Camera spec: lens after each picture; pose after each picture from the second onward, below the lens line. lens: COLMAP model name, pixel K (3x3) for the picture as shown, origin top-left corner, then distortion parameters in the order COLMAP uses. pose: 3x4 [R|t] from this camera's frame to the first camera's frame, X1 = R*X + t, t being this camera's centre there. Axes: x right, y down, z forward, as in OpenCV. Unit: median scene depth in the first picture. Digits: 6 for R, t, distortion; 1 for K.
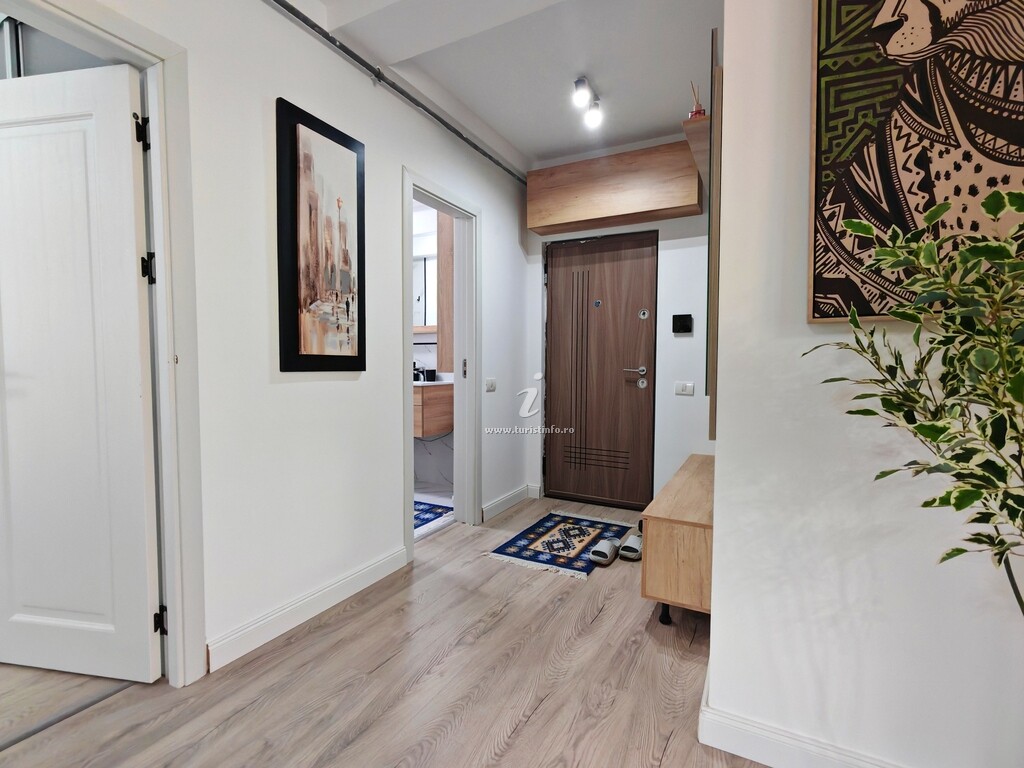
lens RADIAL K [[481.5, 0, 513.7], [0, 481.5, 384.5], [0, 0, 1]] dist [0.000356, -0.000011]
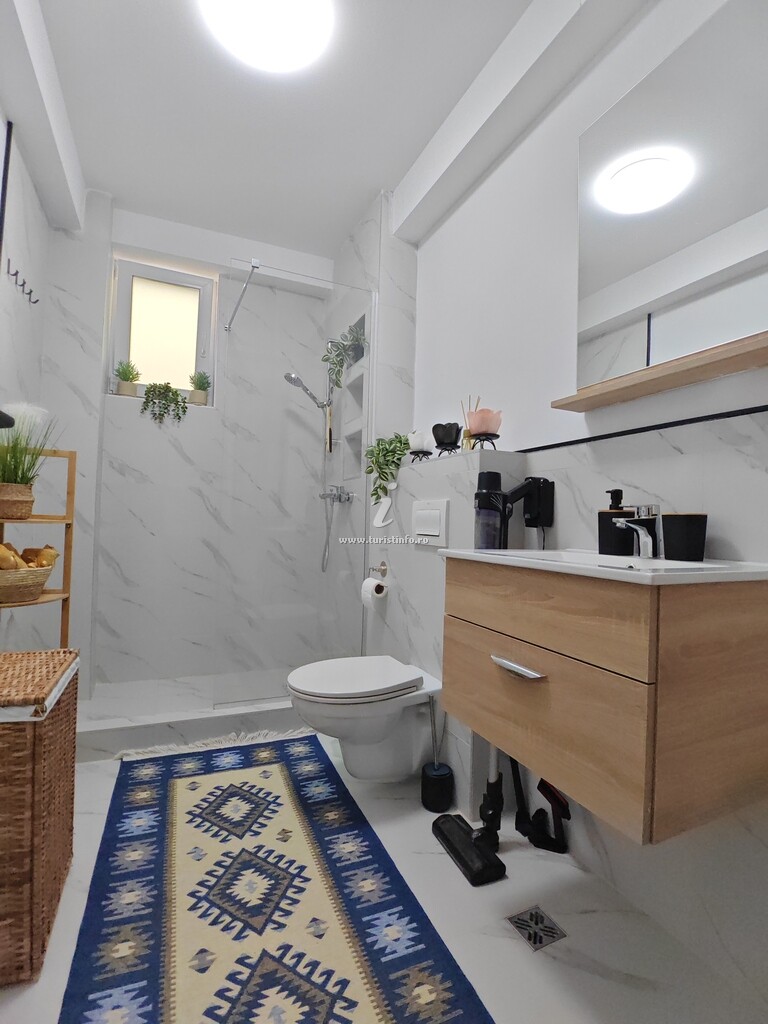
lens RADIAL K [[481.5, 0, 382.6], [0, 481.5, 515.1], [0, 0, 1]] dist [0.000356, -0.000011]
pose [[0.786191, 0.006073, -0.617953, -0.140746], [-0.060193, 0.995950, -0.066792, -0.003823], [0.615045, 0.089708, 0.783373, 0.701285]]
